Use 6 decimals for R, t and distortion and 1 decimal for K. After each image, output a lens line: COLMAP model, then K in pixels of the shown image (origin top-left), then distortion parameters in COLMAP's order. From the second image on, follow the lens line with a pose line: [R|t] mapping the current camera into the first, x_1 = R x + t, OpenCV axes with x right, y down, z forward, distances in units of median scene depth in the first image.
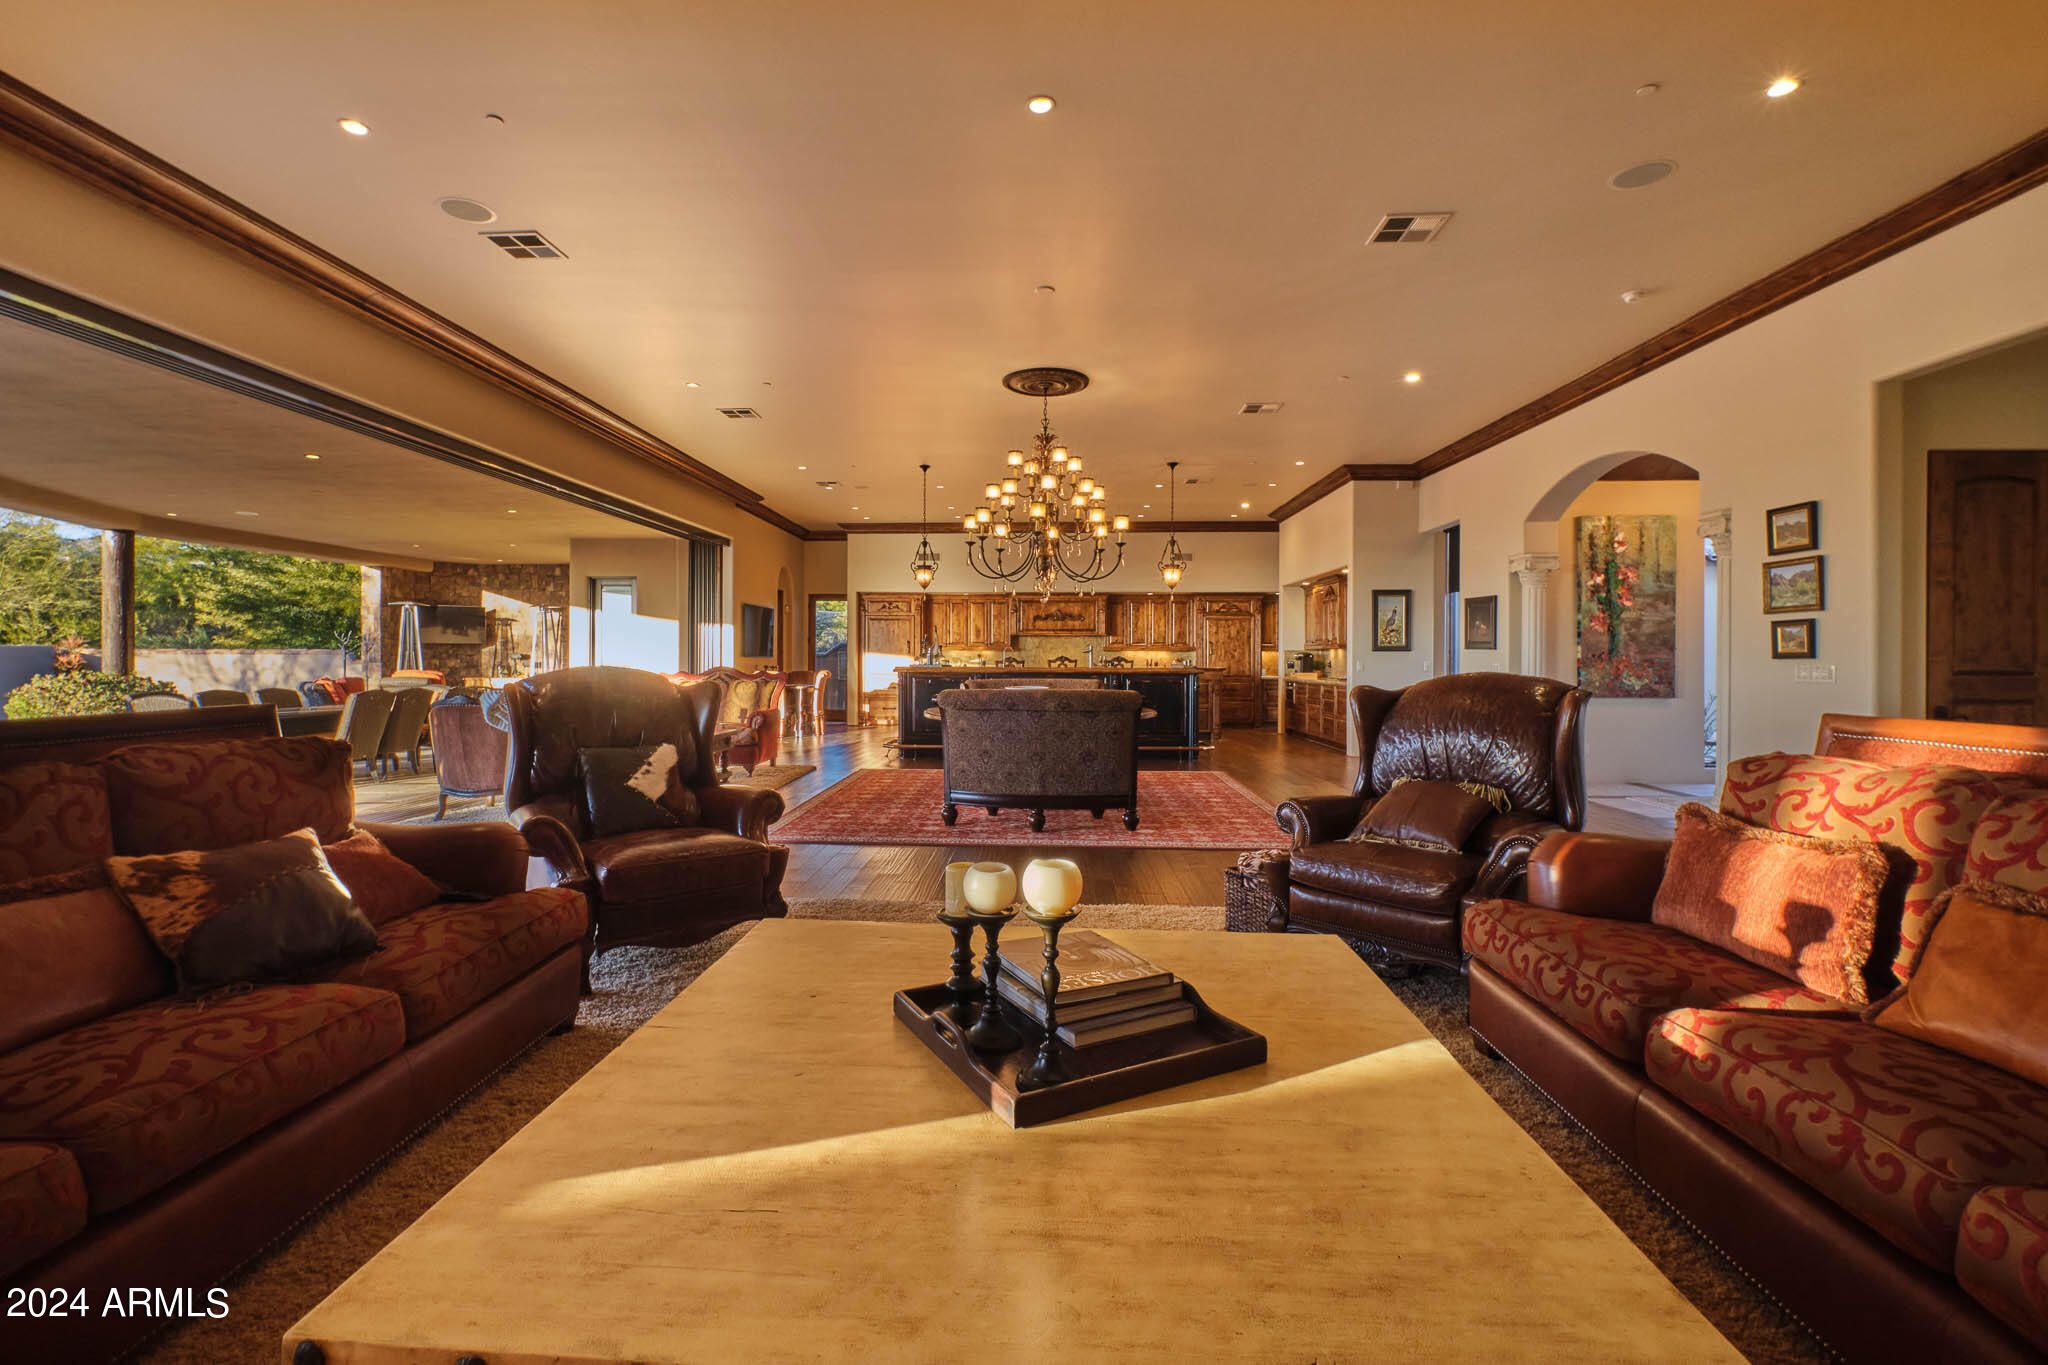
lens RADIAL K [[908.8, 0, 996.9], [0, 908.8, 667.0], [0, 0, 1]] dist [-0.002158, -0.002999]
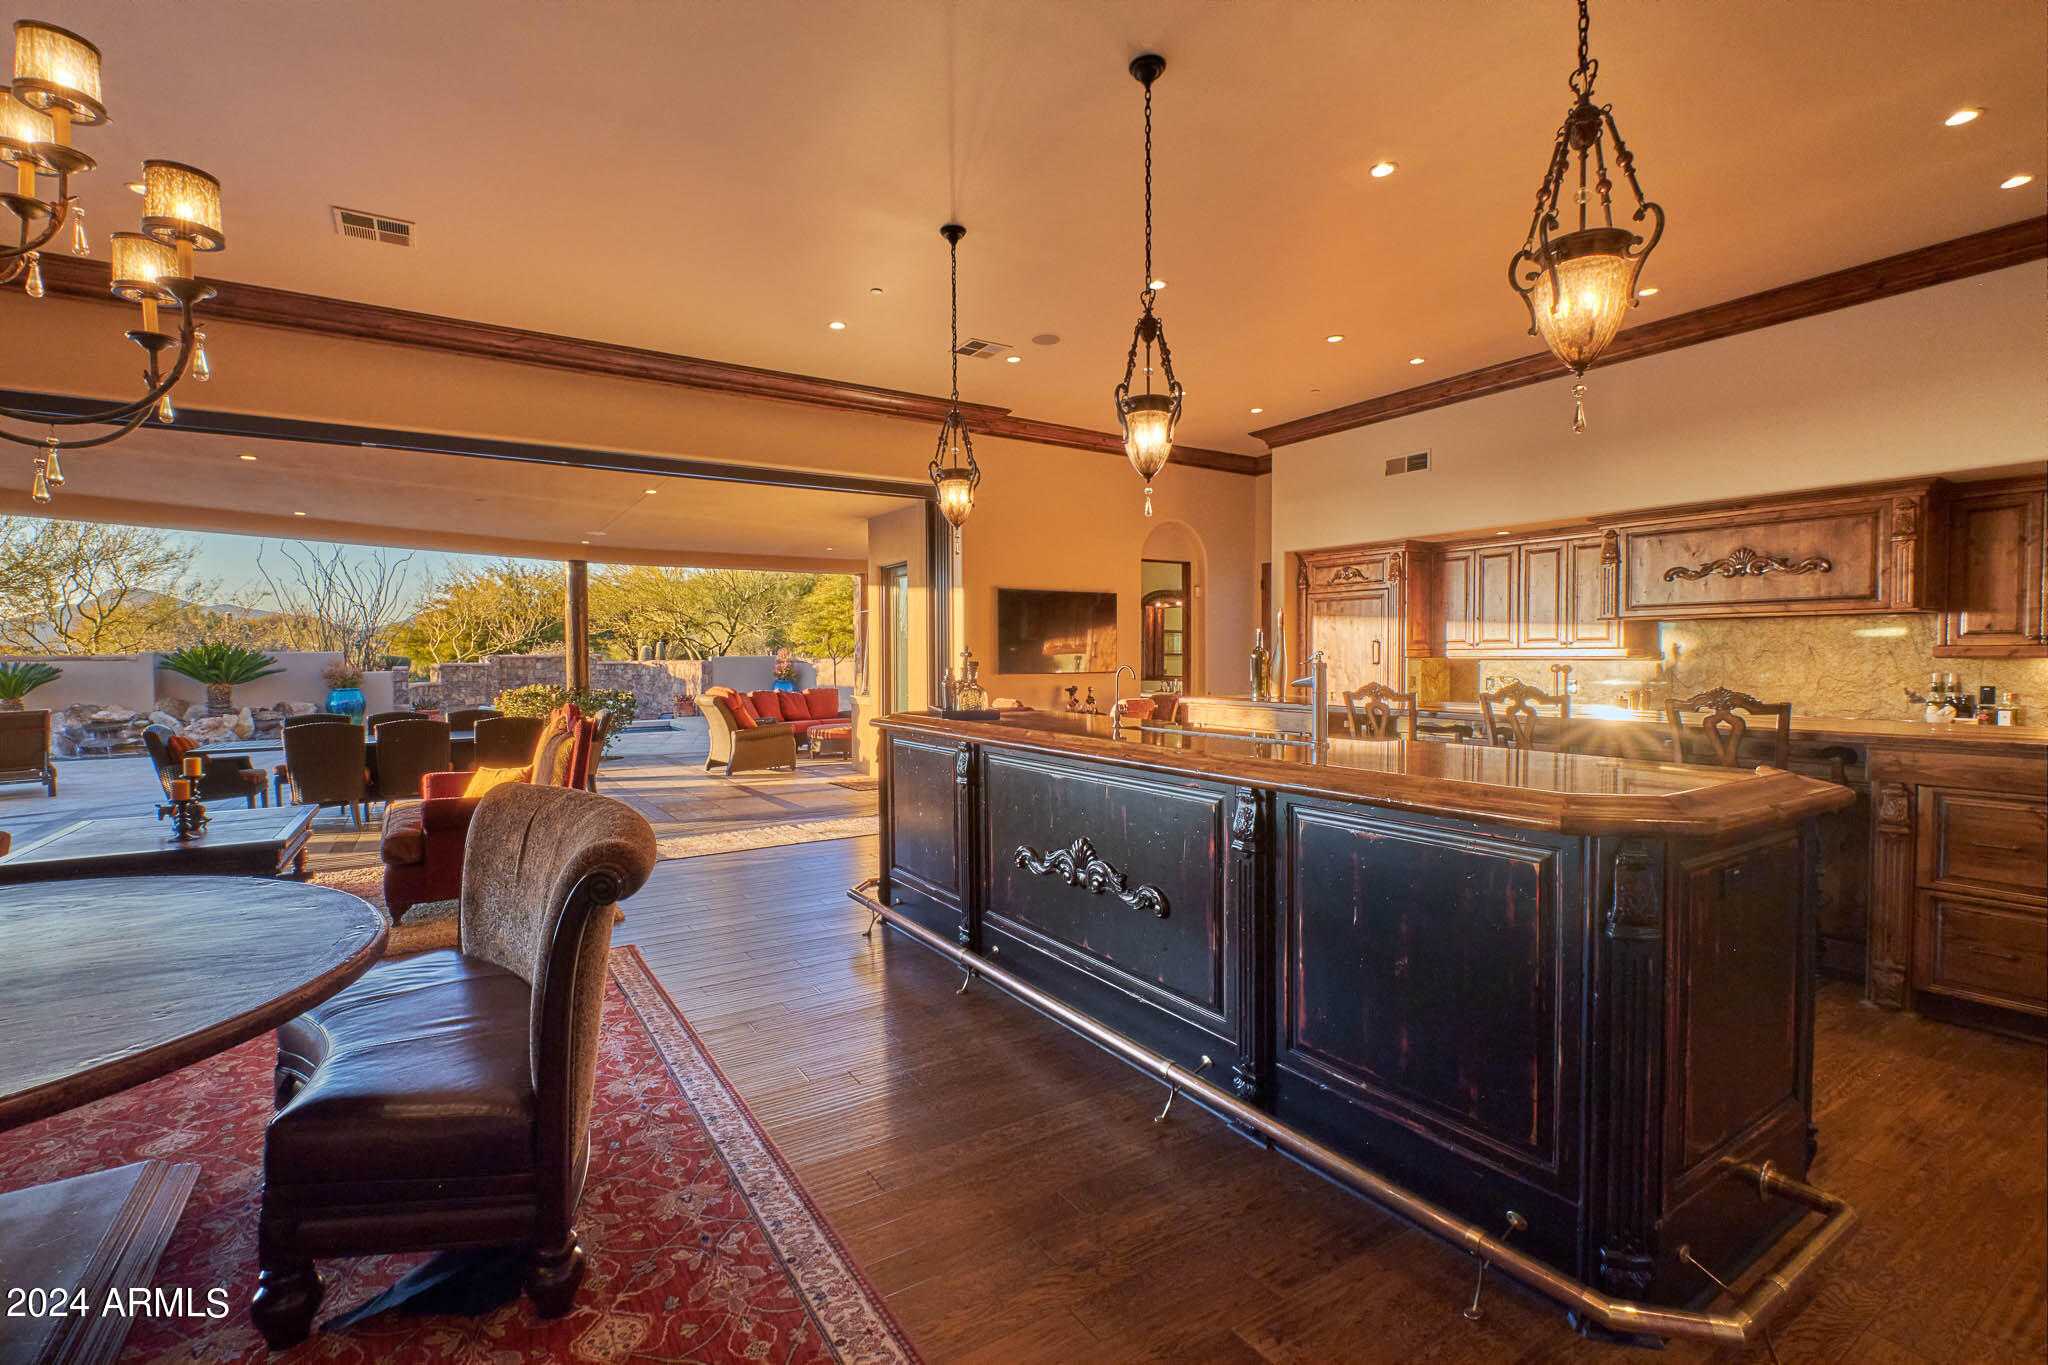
lens RADIAL K [[908.8, 0, 1000.5], [0, 908.8, 679.9], [0, 0, 1]] dist [-0.002158, -0.002999]
pose [[0.578788, 0.016907, -0.815303, 0.292556], [-0.000684, 0.999795, 0.020248, -0.025102], [0.815478, -0.011161, 0.578681, 0.816747]]
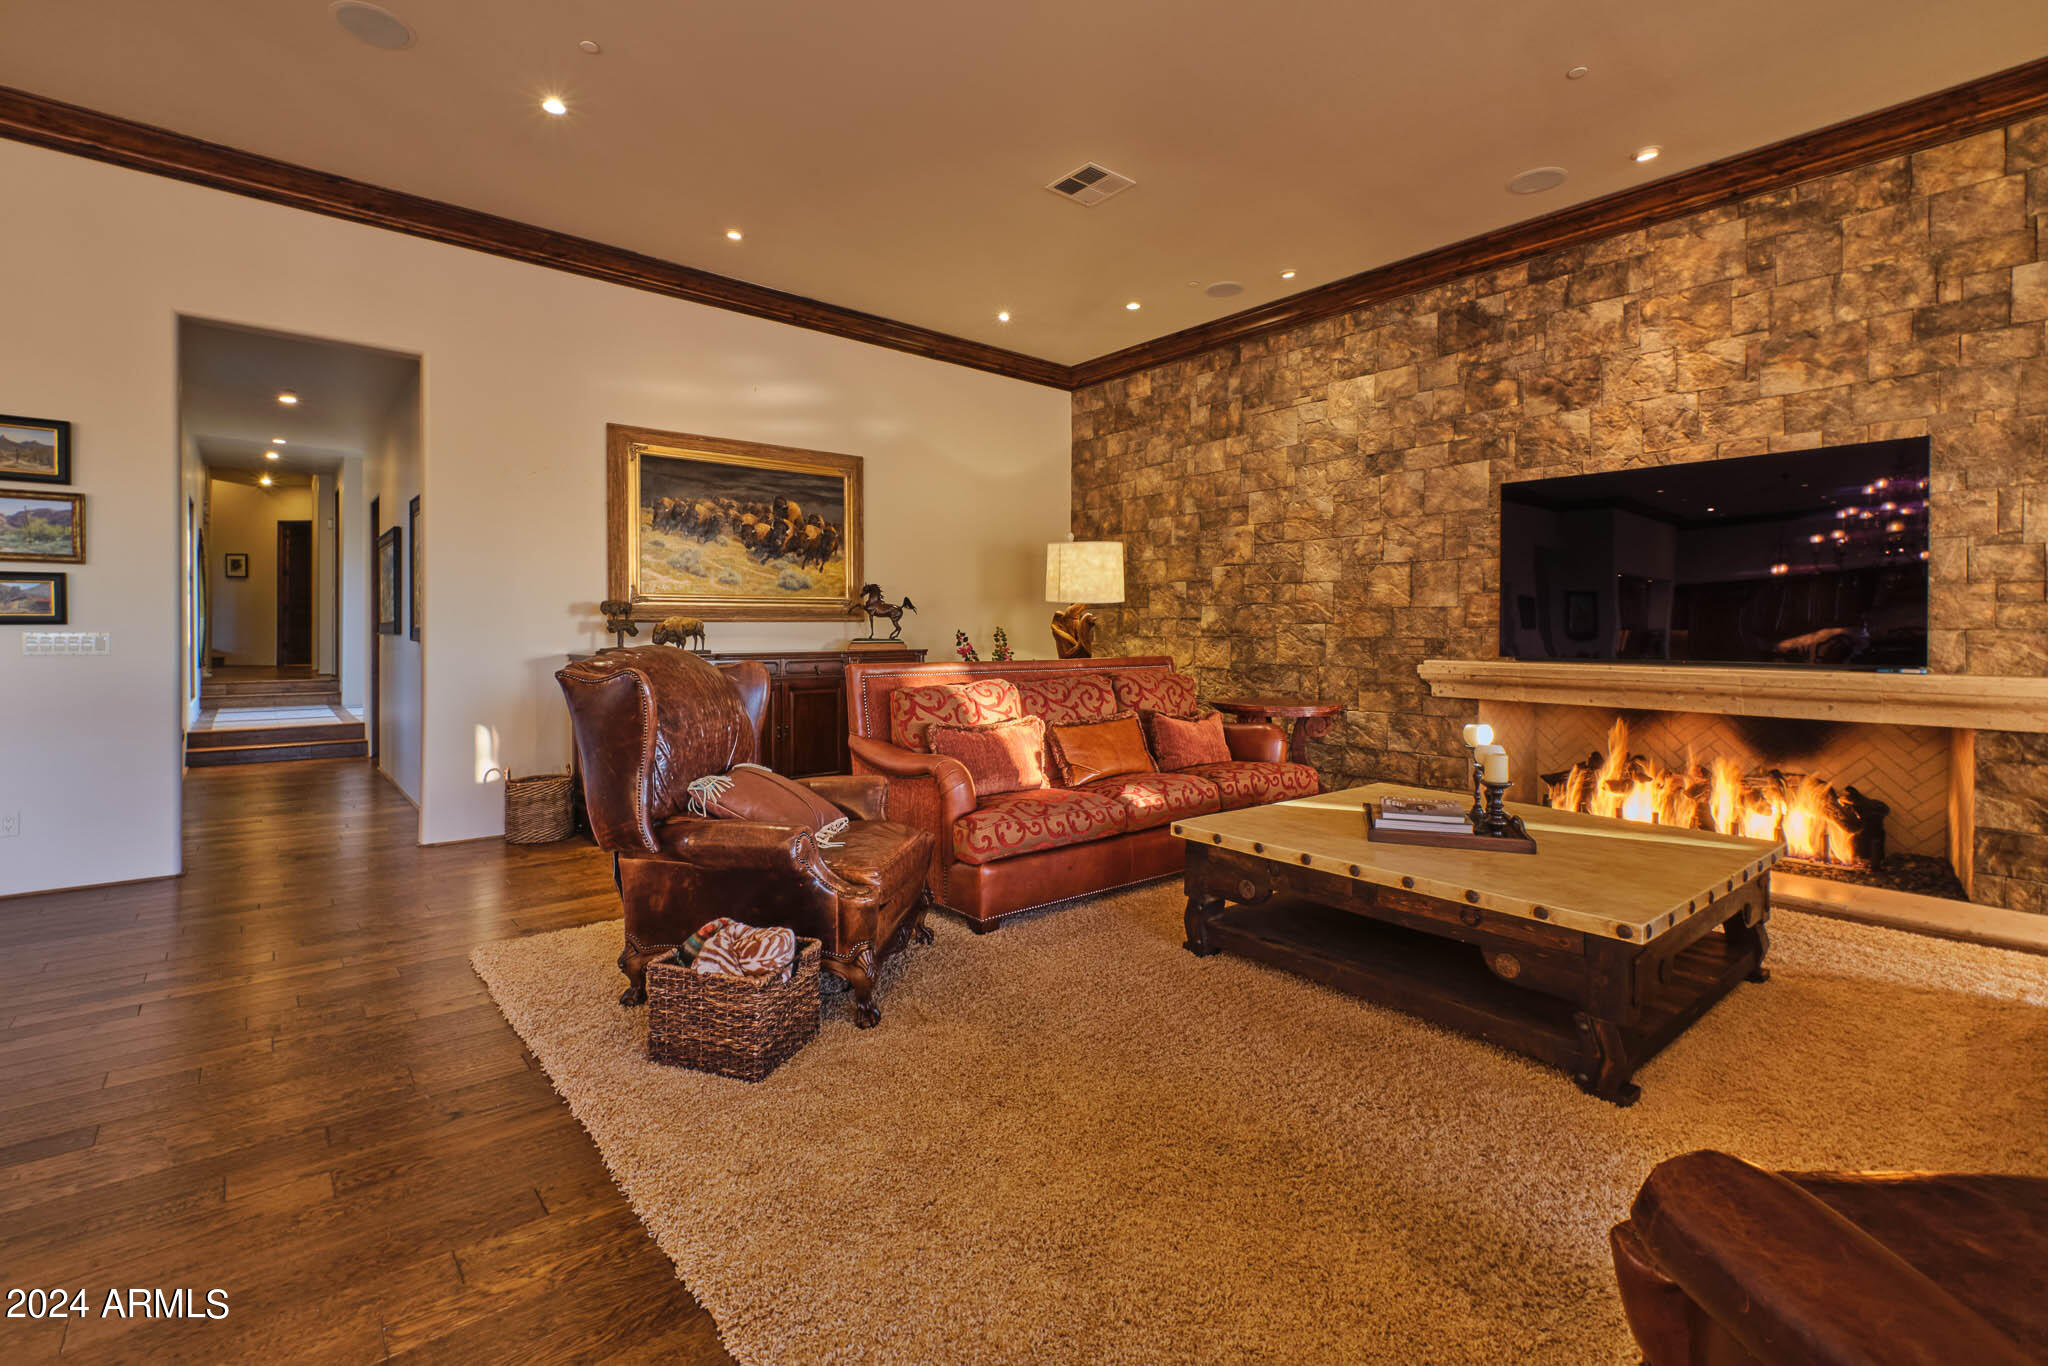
lens RADIAL K [[908.8, 0, 1006.6], [0, 908.8, 631.6], [0, 0, 1]] dist [-0.002158, -0.002999]
pose [[-0.685846, -0.009550, 0.727684, -0.107954], [-0.002134, 0.999936, 0.011112, -0.006510], [-0.727743, 0.006069, -0.685823, 0.464126]]
